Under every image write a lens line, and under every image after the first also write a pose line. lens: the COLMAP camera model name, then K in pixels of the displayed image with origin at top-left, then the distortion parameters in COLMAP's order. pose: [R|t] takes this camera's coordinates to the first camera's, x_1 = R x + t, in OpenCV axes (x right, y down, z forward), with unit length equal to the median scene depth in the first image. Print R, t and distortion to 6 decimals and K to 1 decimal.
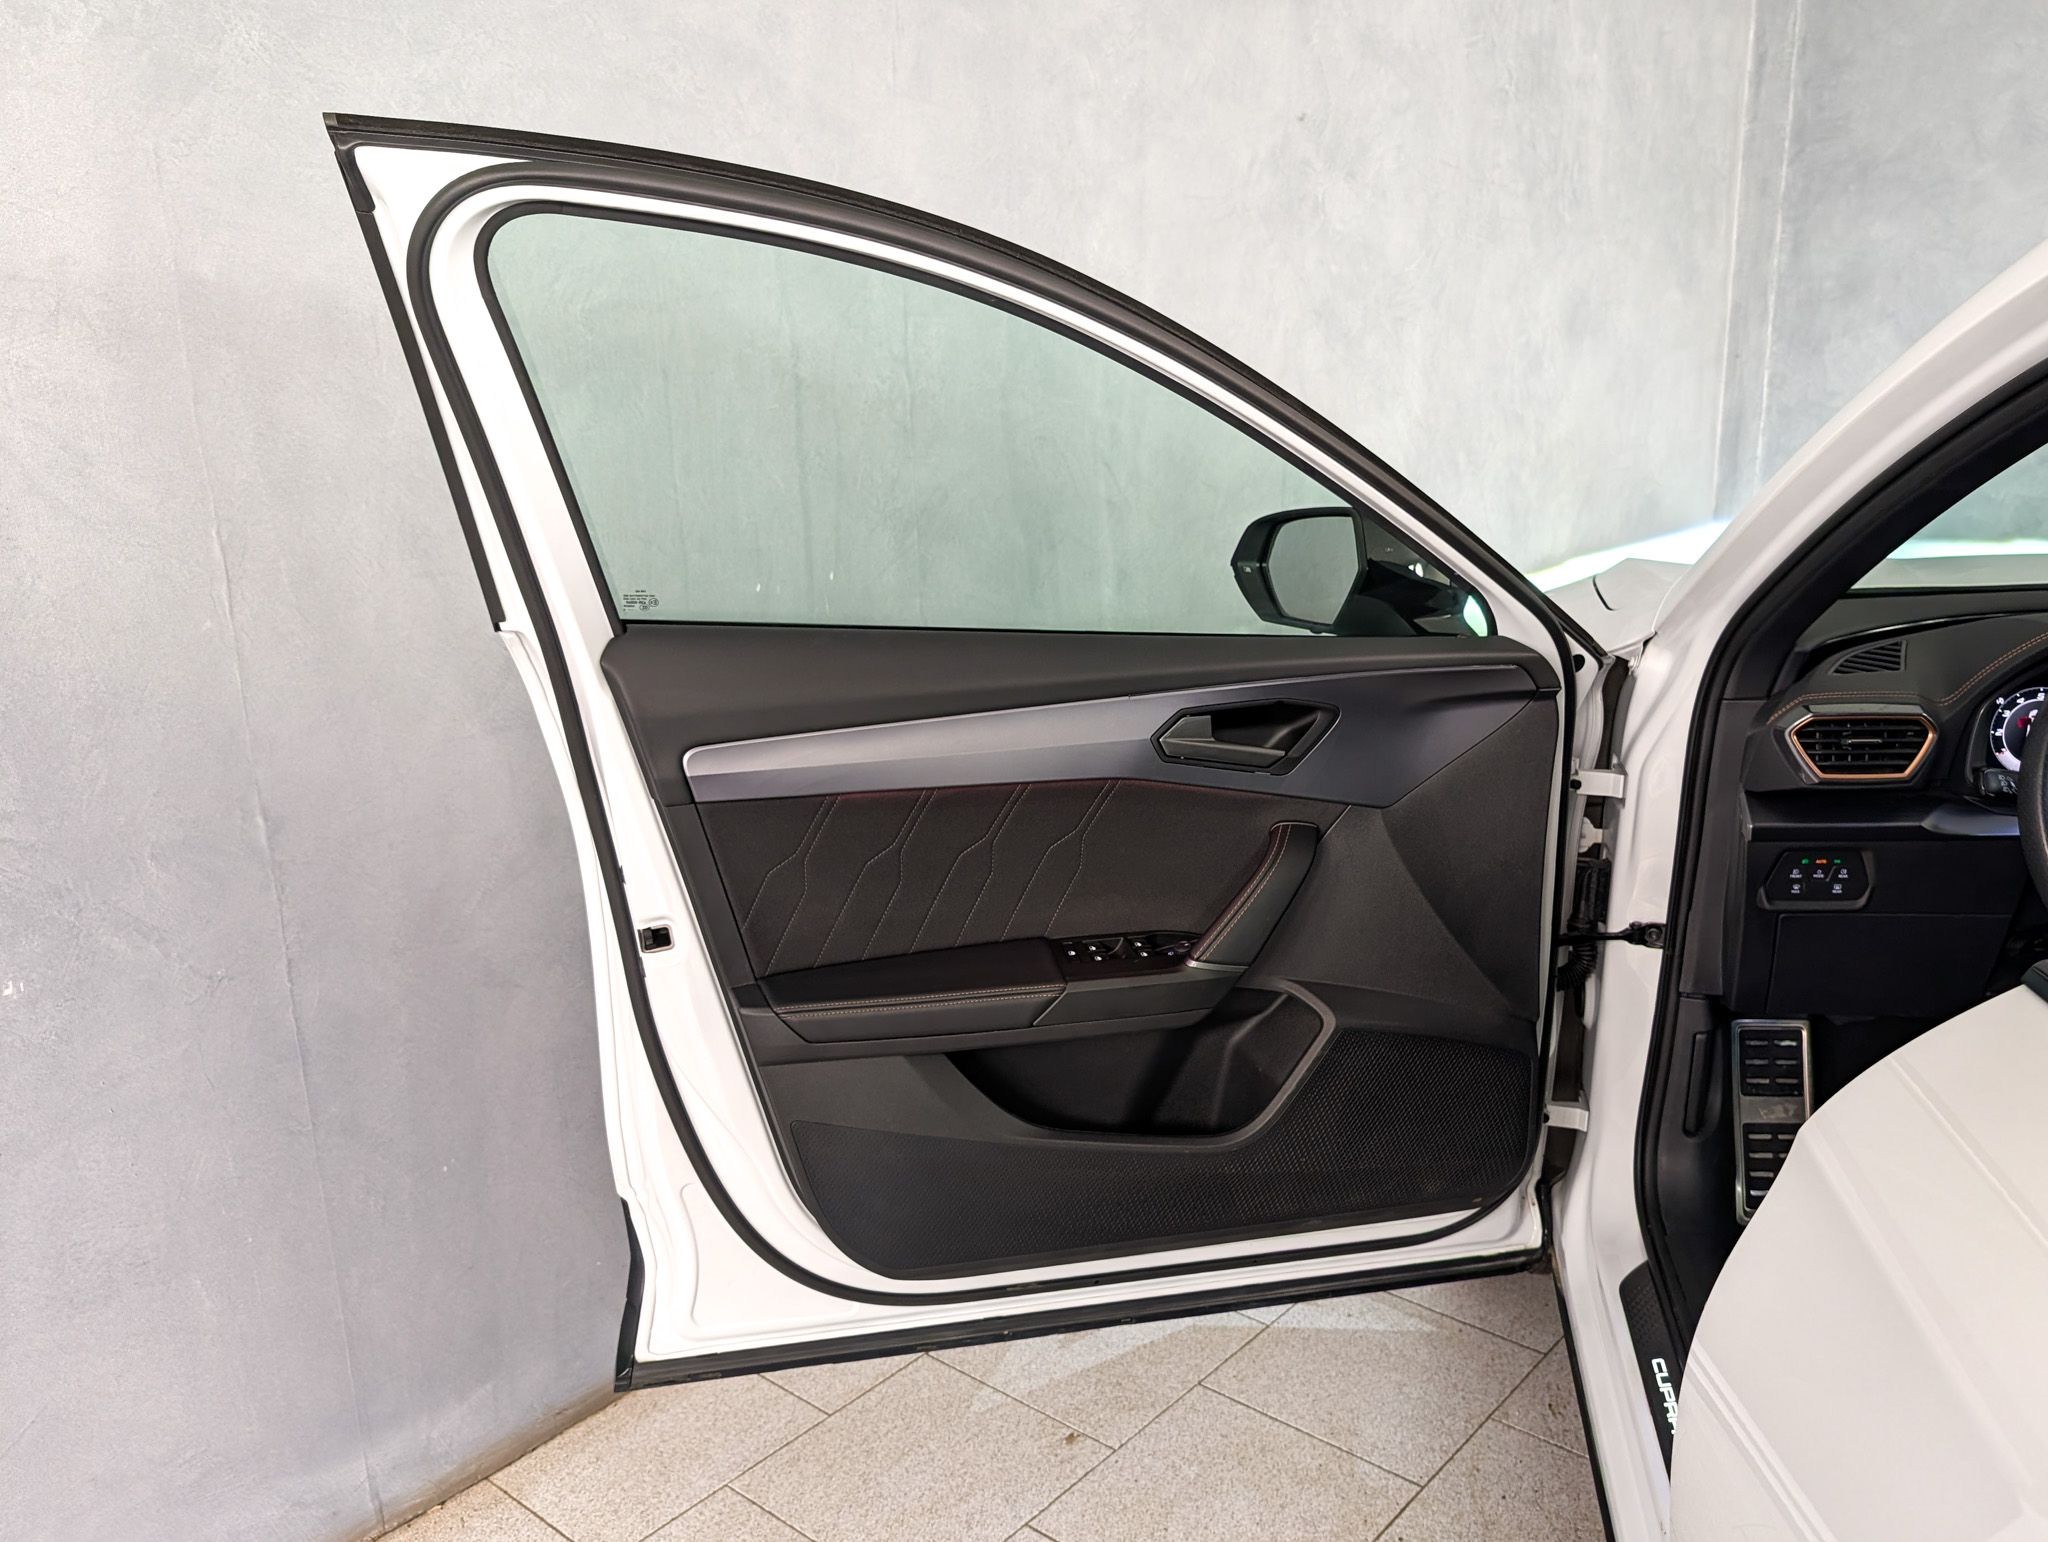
lens RADIAL K [[1632.7, 0, 1159.1], [0, 1632.7, 822.2], [0, 0, 1]] dist [0.009139, -0.010887]
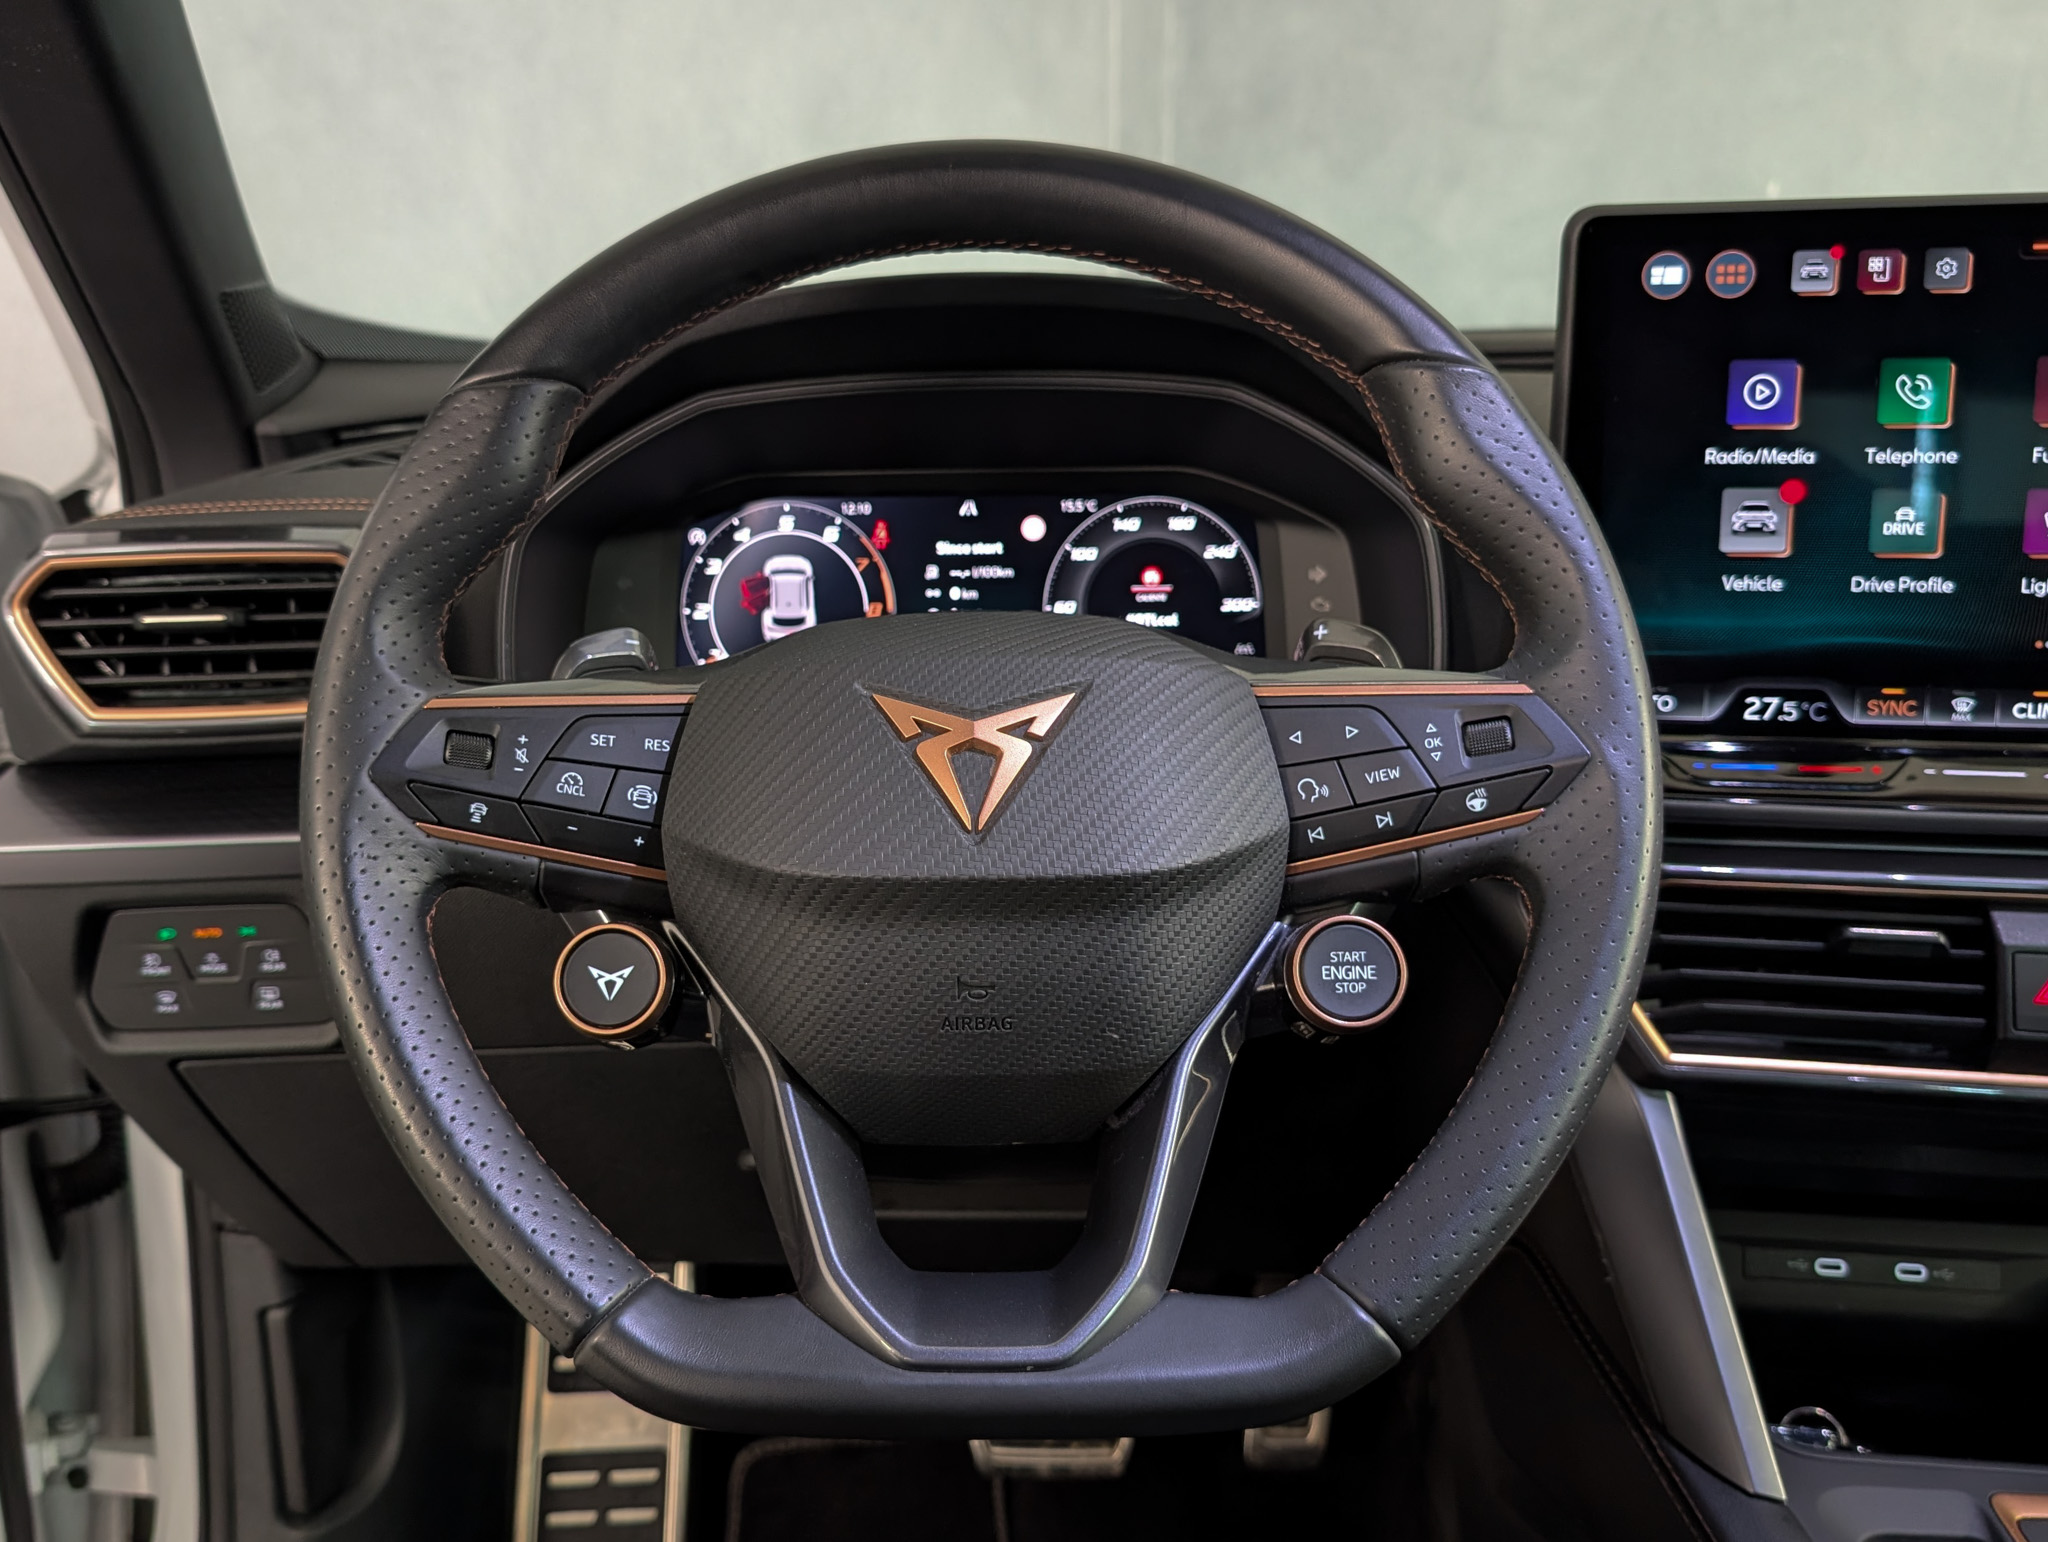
lens RADIAL K [[1955.6, 0, 885.8], [0, 1955.6, 810.5], [0, 0, 1]] dist [-0.002619, -0.002027]
pose [[0.995790, -0.026160, 0.087847, 0.490536], [0.028672, 0.999212, -0.027455, 0.011148], [-0.087059, 0.029859, 0.995756, 0.469910]]
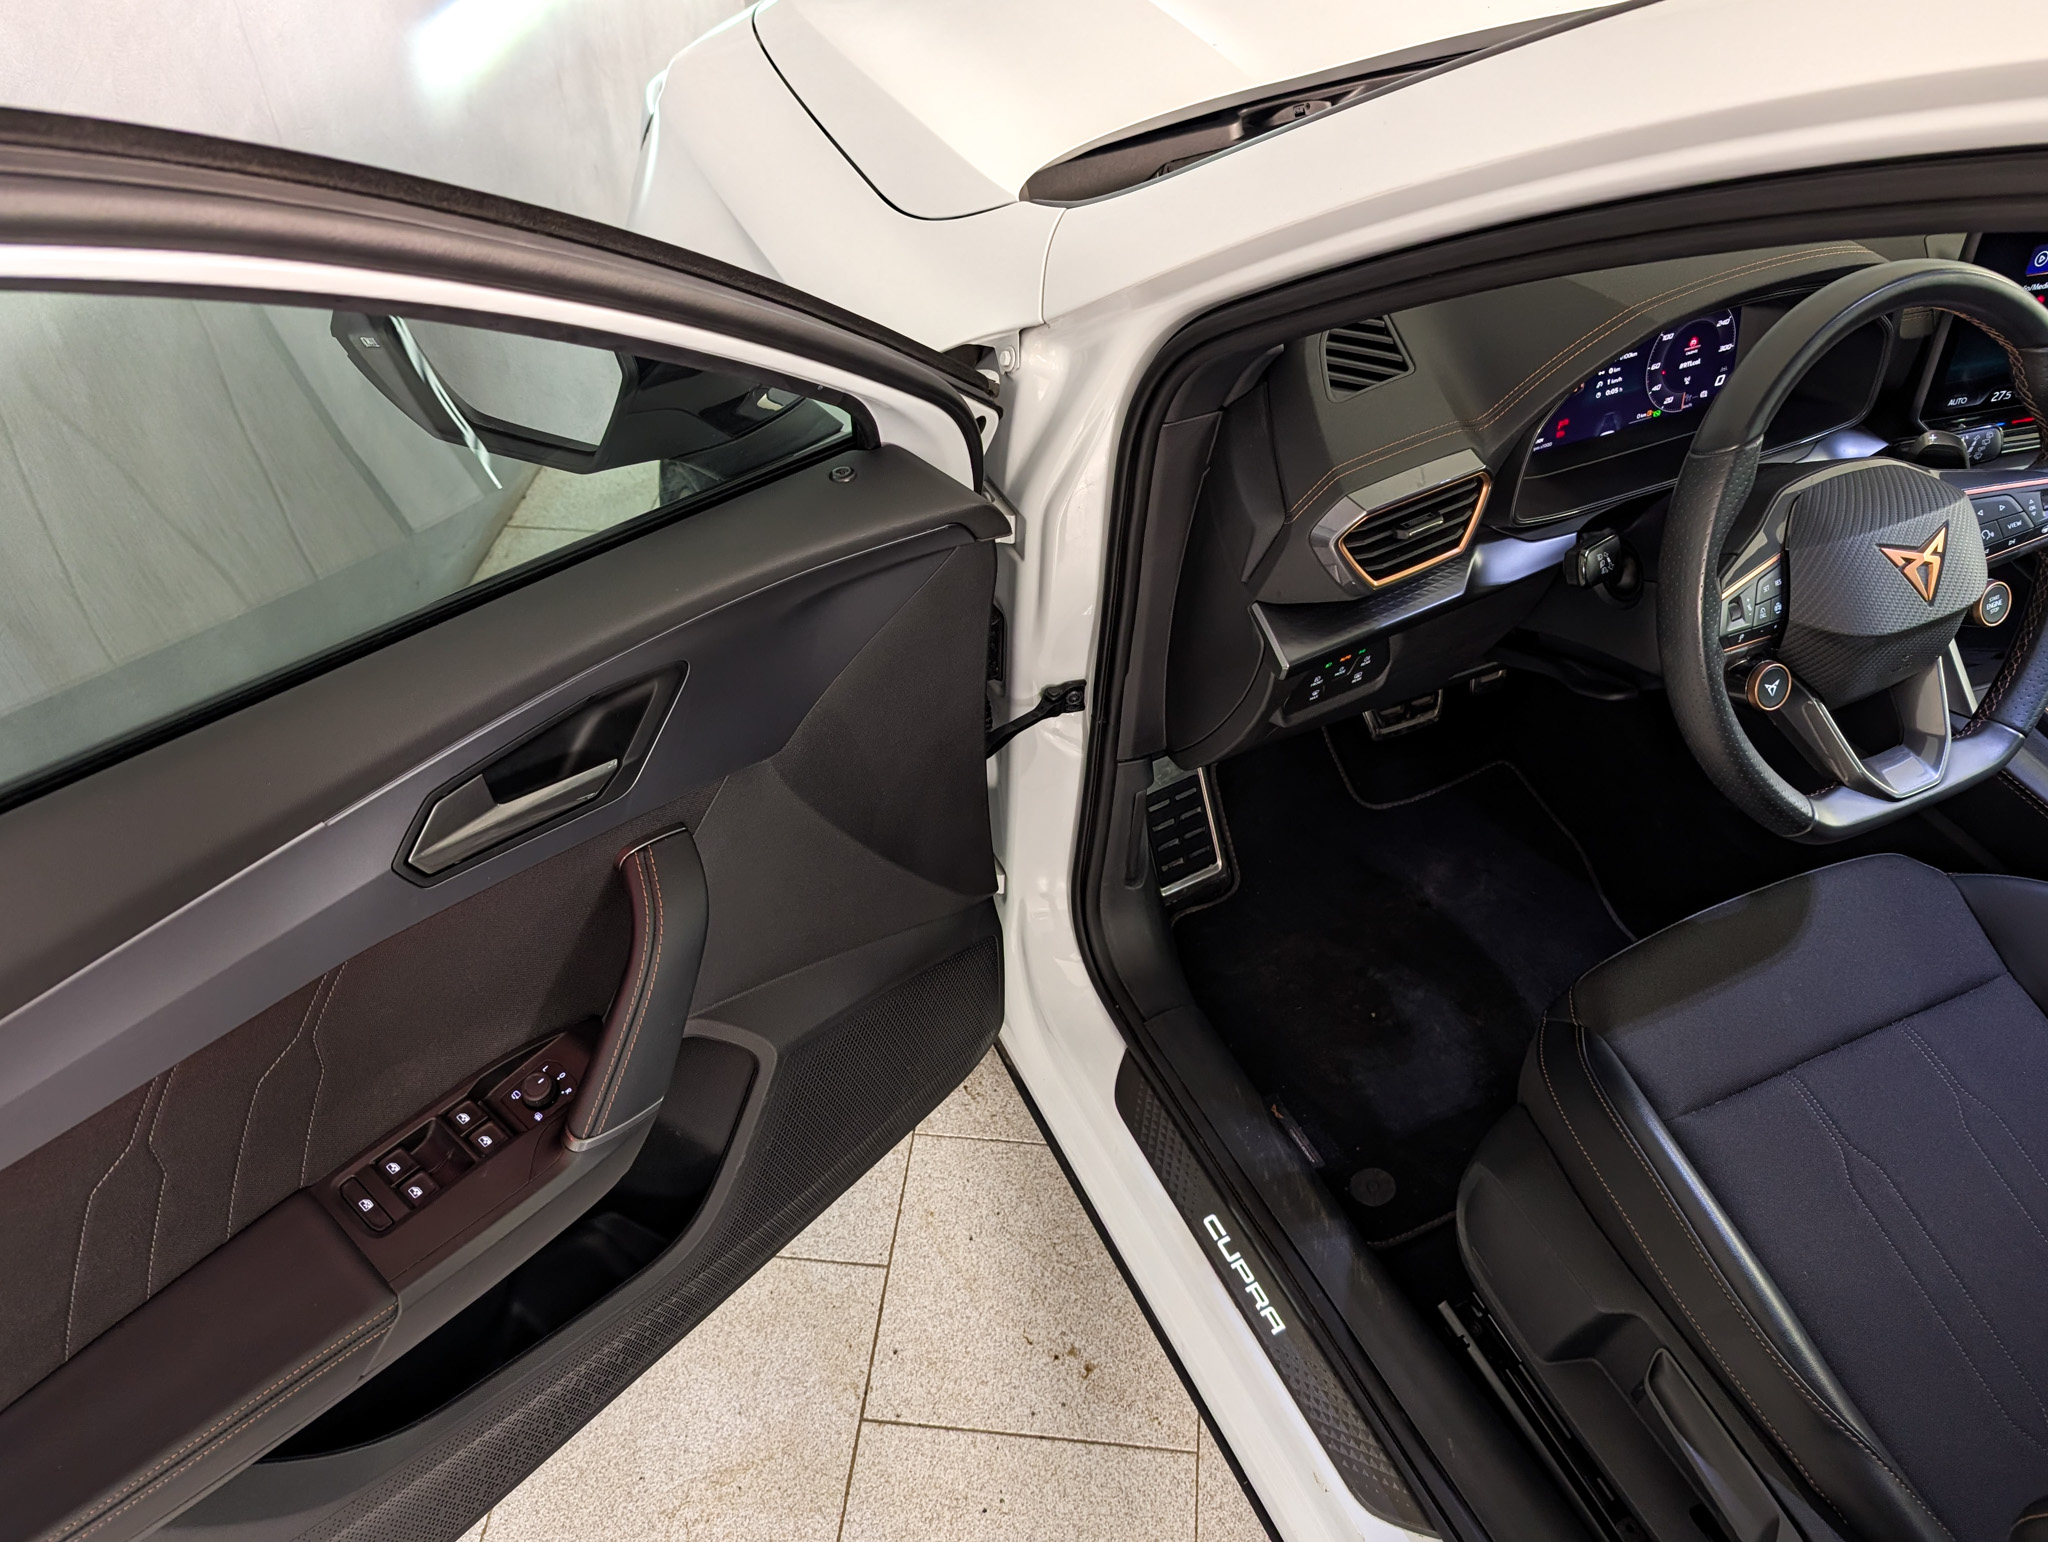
lens RADIAL K [[1520.1, 0, 1024.0], [0, 1520.1, 771.0], [0, 0, 1]] dist [0.046650, -0.054143]
pose [[0.847445, -0.351660, 0.397710, -0.017334], [0.141641, 0.871760, 0.469012, -0.260725], [-0.511640, -0.341129, 0.788578, 0.466608]]
